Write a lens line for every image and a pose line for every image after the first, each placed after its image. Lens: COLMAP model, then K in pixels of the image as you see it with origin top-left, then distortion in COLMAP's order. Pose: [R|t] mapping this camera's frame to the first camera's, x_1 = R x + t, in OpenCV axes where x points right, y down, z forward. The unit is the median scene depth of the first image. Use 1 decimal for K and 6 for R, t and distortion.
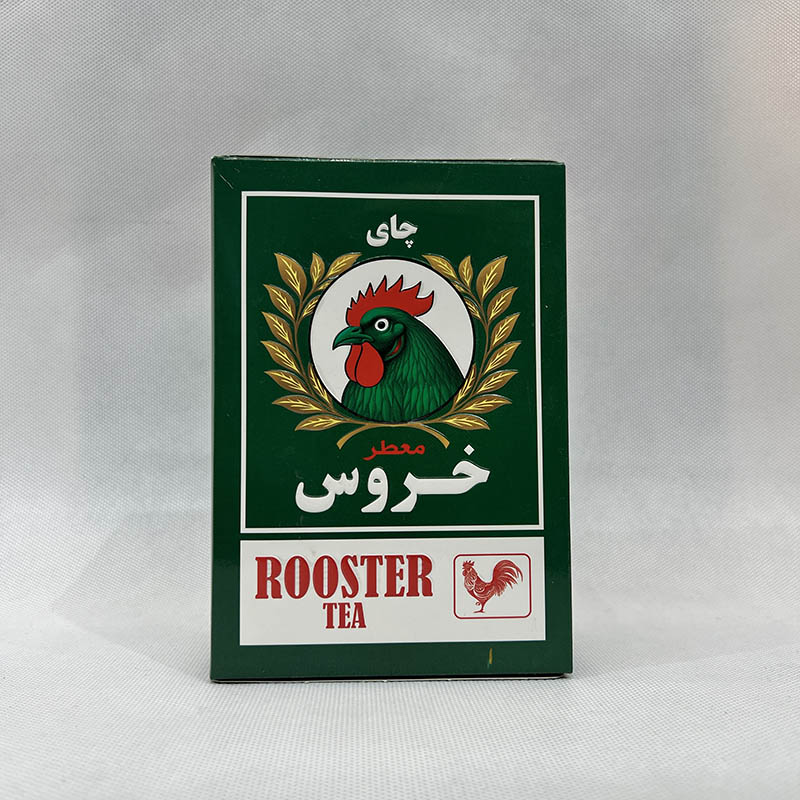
lens RADIAL K [[827.1, 0, 400.0], [0, 827.1, 400.0], [0, 0, 1]] dist [0.107303, 0.002615]
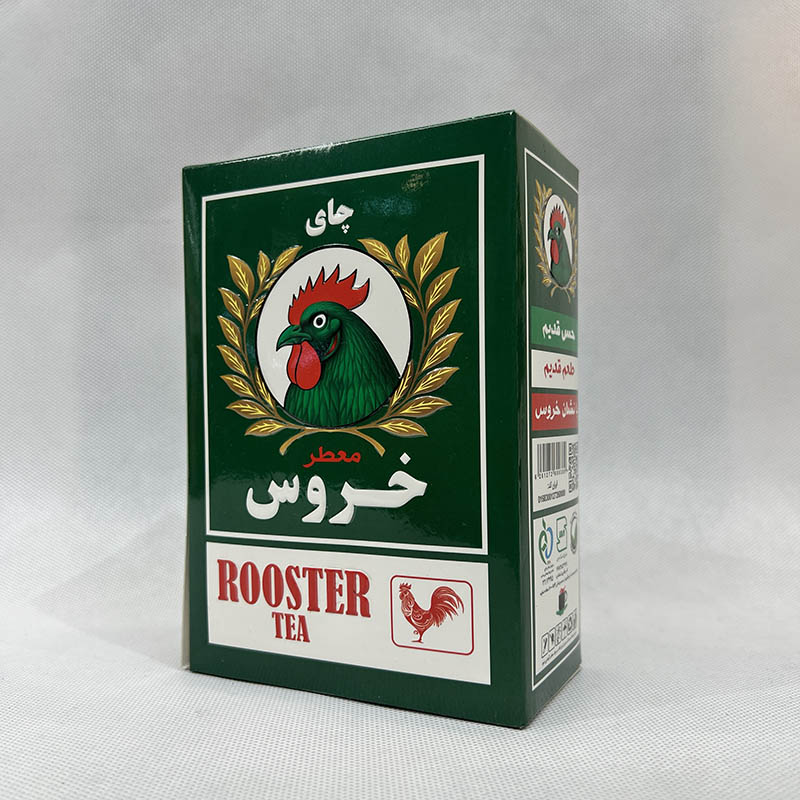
lens RADIAL K [[827.1, 0, 400.0], [0, 827.1, 400.0], [0, 0, 1]] dist [0.107303, 0.002615]
pose [[0.861337, -0.010033, -0.507935, 0.529571], [0.043082, 0.997646, 0.053352, -0.049499], [0.506204, -0.067837, 0.859742, 0.245758]]
